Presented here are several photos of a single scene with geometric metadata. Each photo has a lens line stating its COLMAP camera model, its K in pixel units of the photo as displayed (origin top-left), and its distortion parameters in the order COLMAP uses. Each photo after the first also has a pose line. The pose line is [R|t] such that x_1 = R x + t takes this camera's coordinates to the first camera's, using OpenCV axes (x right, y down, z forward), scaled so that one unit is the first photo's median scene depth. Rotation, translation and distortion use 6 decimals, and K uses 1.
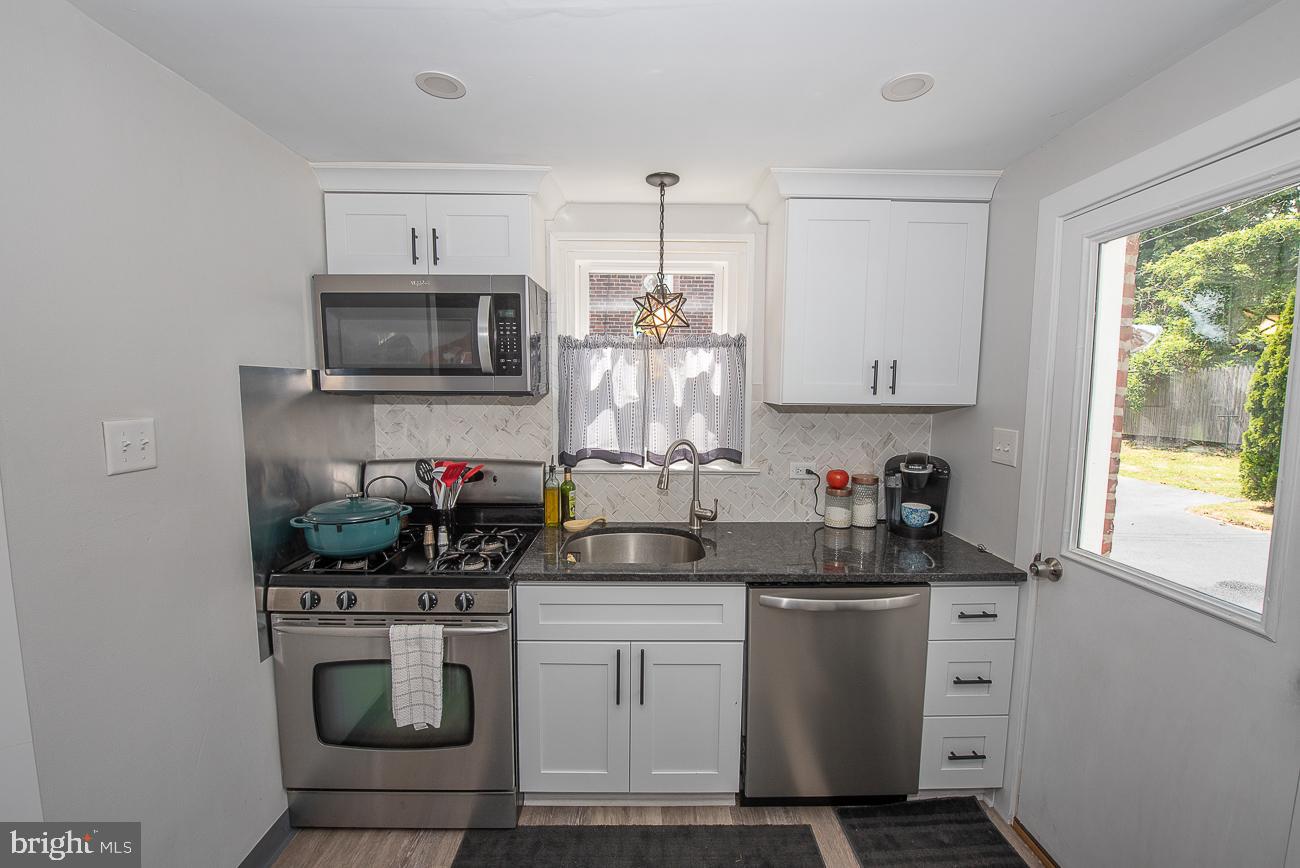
lens RADIAL K [[517.6, 0, 650.0], [0, 517.6, 434.0], [0, 0, 1]] dist [-0.013176, -0.003091]
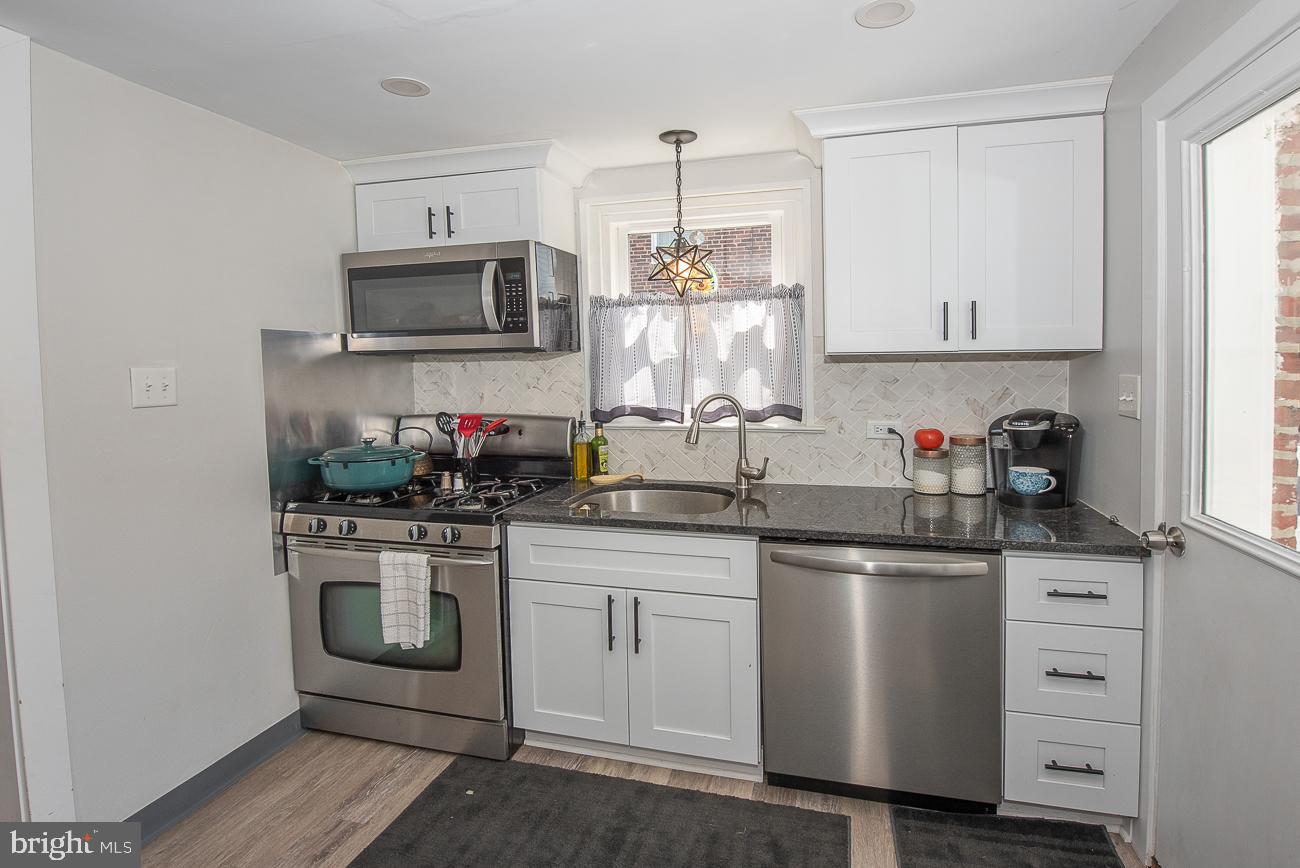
lens RADIAL K [[543.4, 0, 649.1], [0, 543.4, 373.9], [0, 0, 1]] dist [-0.008505, 0.000002]
pose [[0.976564, -0.033261, -0.212644, 0.185460], [0.021915, 0.998219, -0.055493, 0.032493], [0.214111, 0.049532, 0.975553, -0.033658]]
